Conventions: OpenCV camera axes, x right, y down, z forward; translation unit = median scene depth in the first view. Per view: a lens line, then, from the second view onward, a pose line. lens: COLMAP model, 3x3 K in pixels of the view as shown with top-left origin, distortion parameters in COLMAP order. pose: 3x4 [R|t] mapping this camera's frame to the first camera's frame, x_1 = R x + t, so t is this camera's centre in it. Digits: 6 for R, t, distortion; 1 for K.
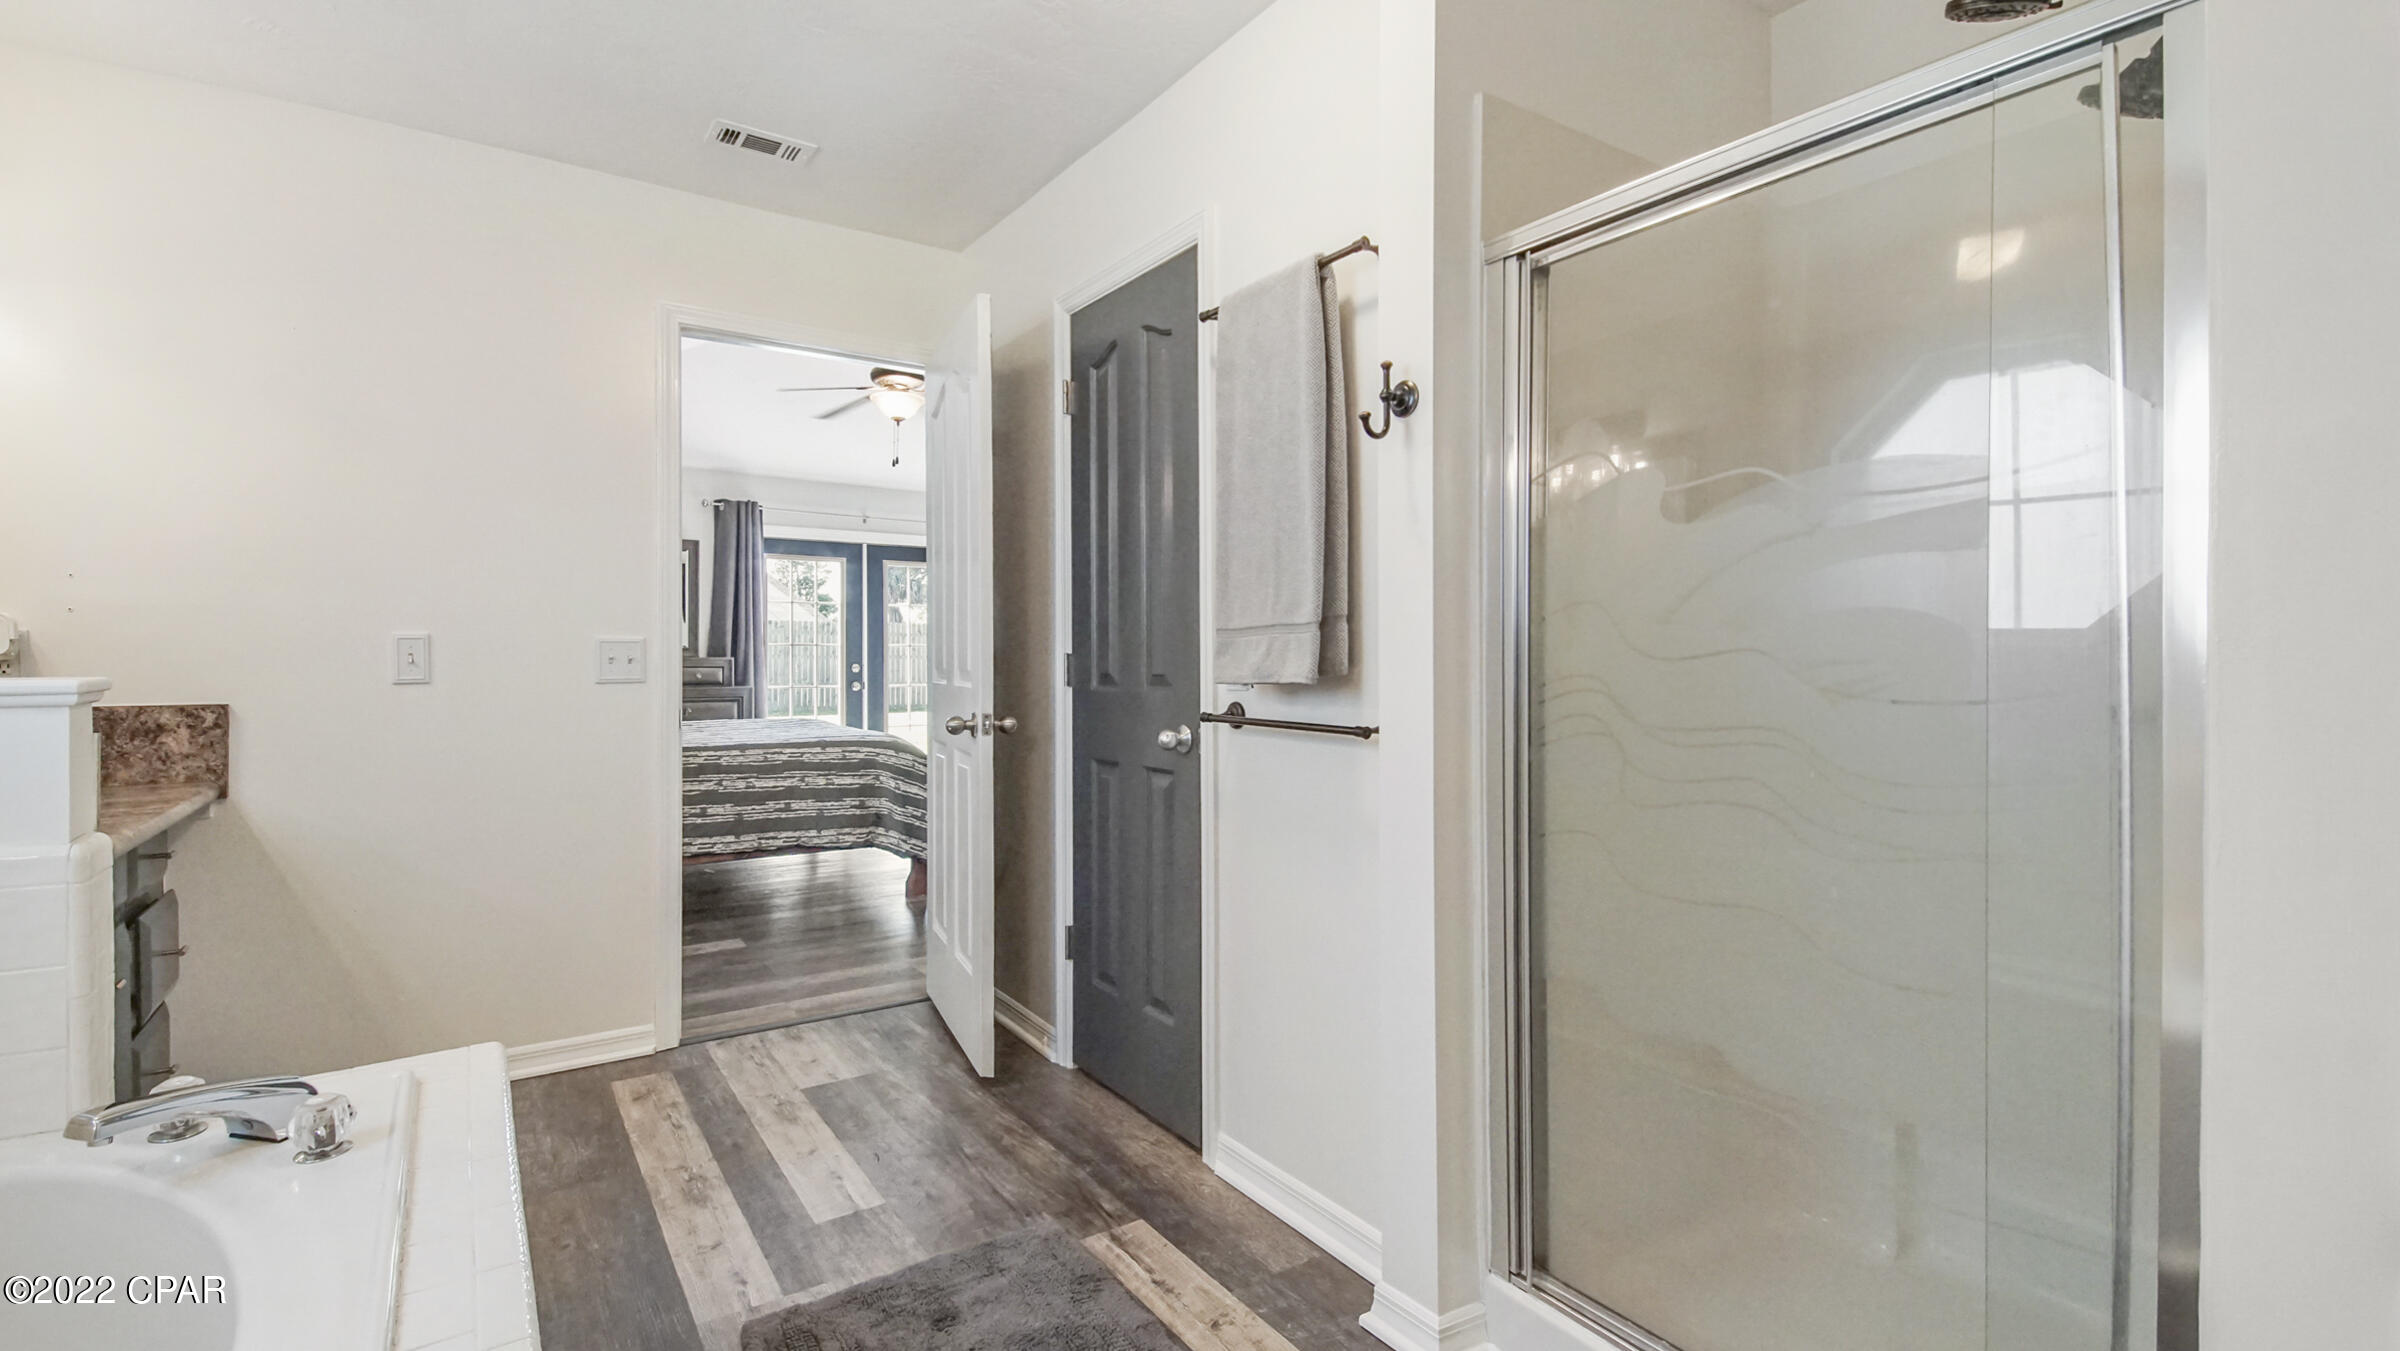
lens RADIAL K [[1073.5, 0, 1174.2], [0, 1073.5, 655.9], [0, 0, 1]] dist [0.012086, -0.005453]
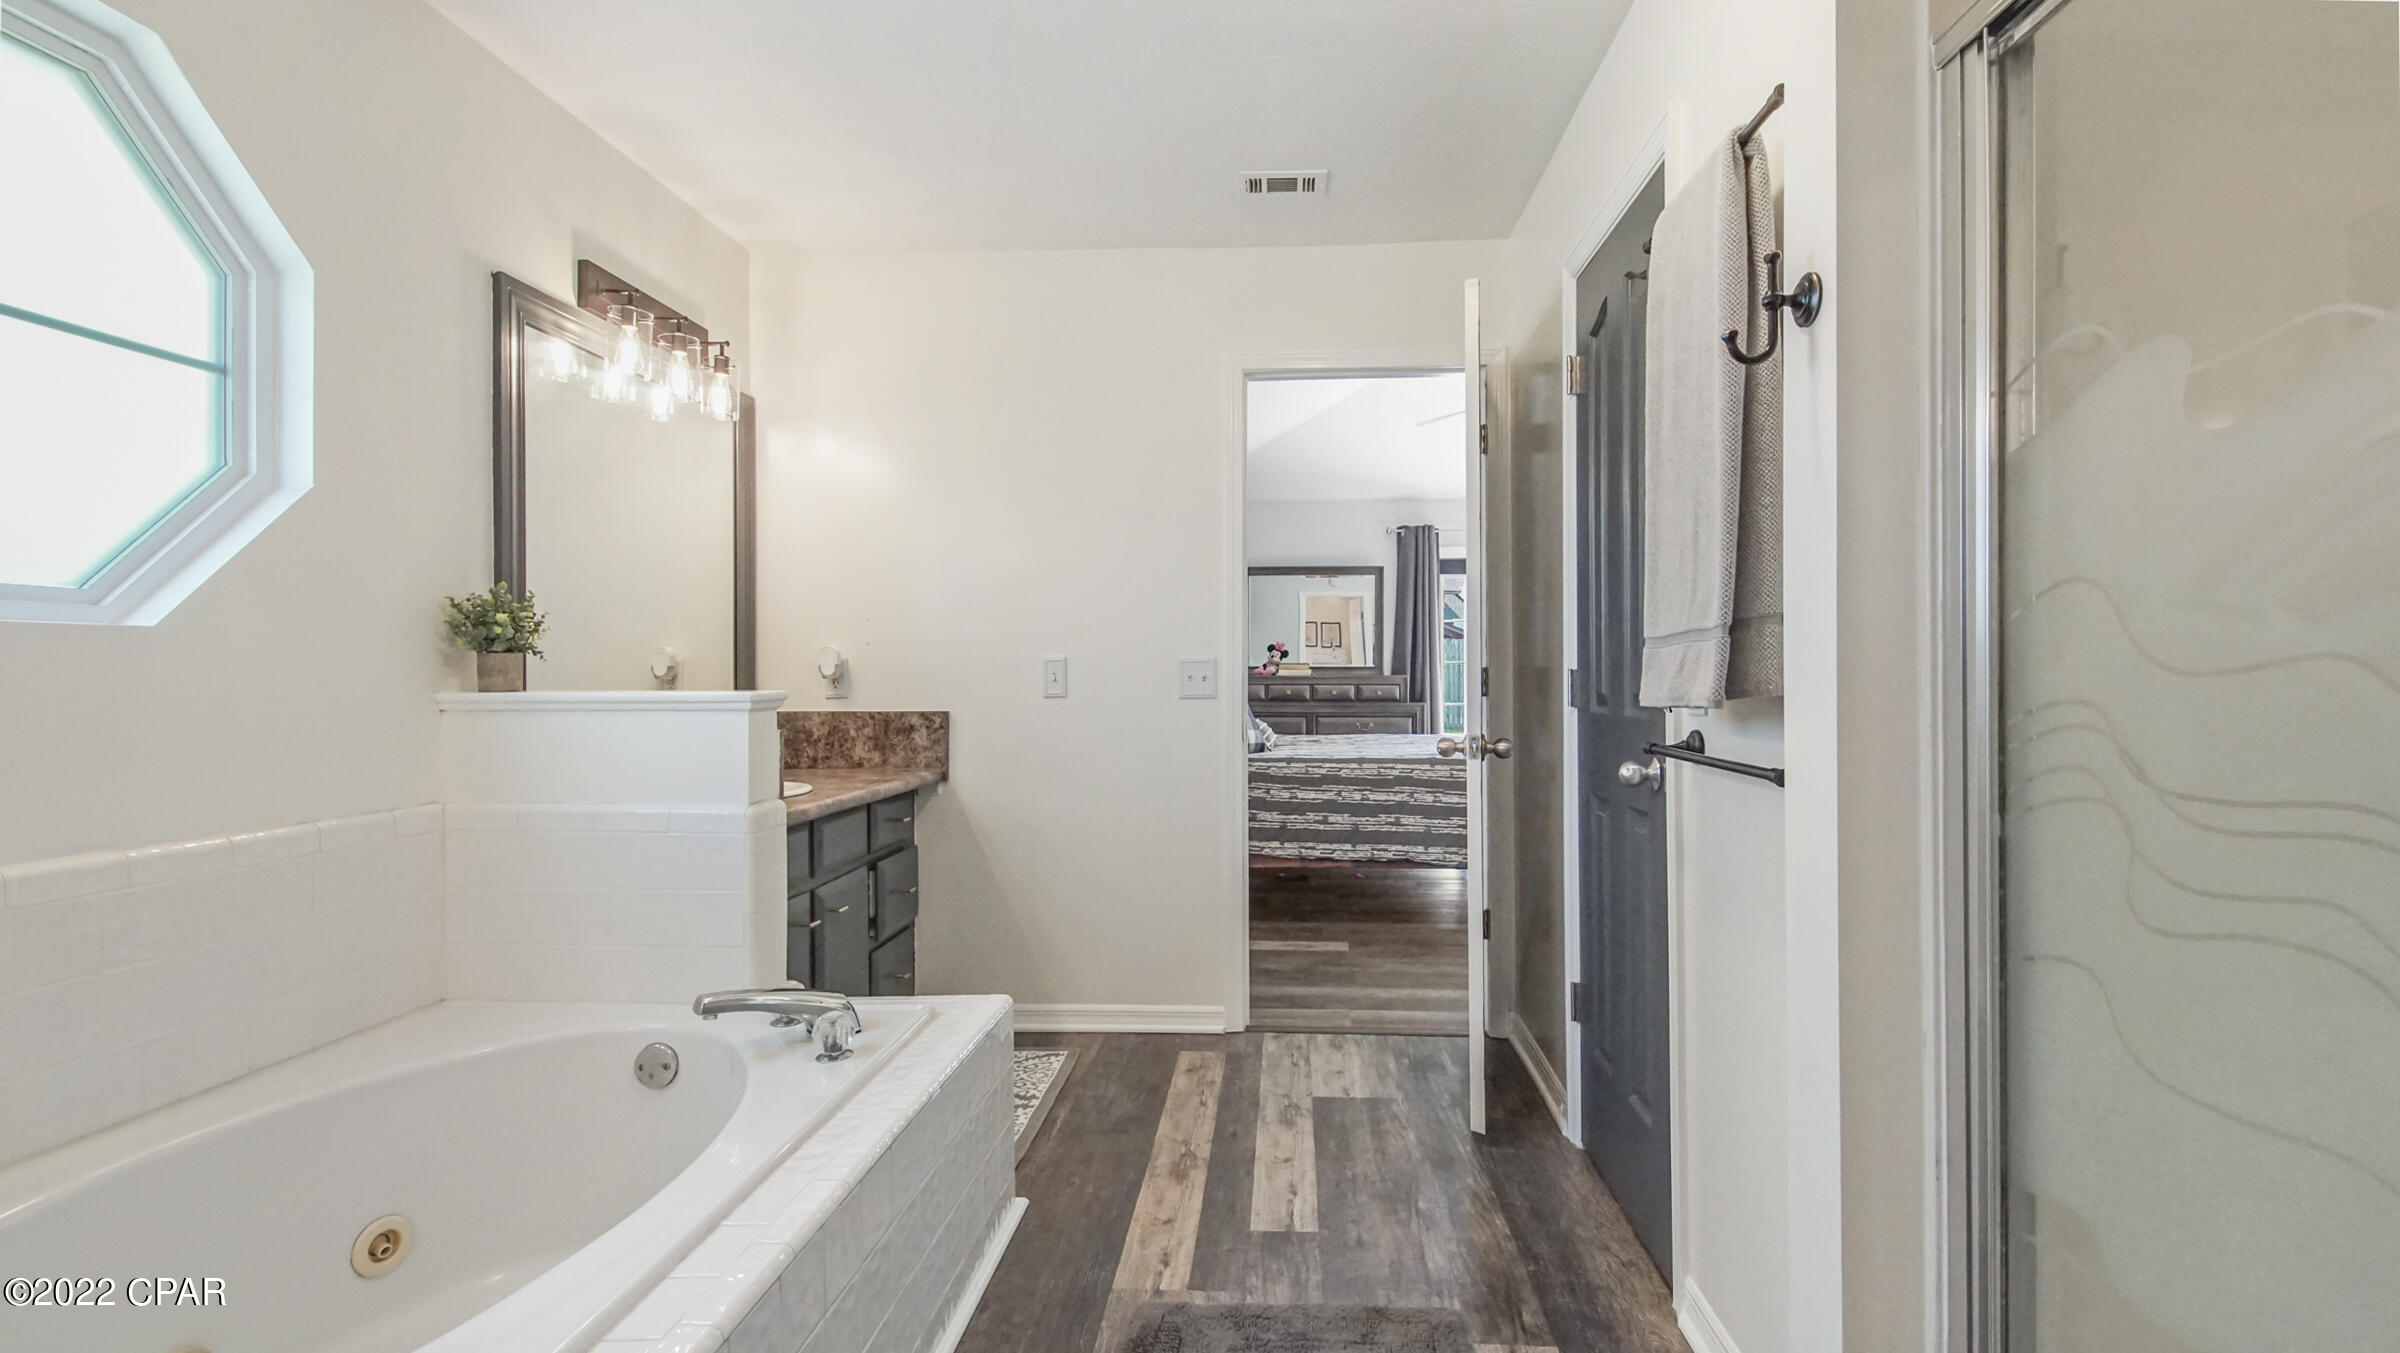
lens RADIAL K [[1073.5, 0, 1215.1], [0, 1073.5, 673.1], [0, 0, 1]] dist [0.012086, -0.005453]
pose [[0.796078, -0.004436, -0.605178, 0.205159], [0.004361, 0.999989, -0.001594, 0.000661], [0.605178, -0.001370, 0.796089, 0.134527]]
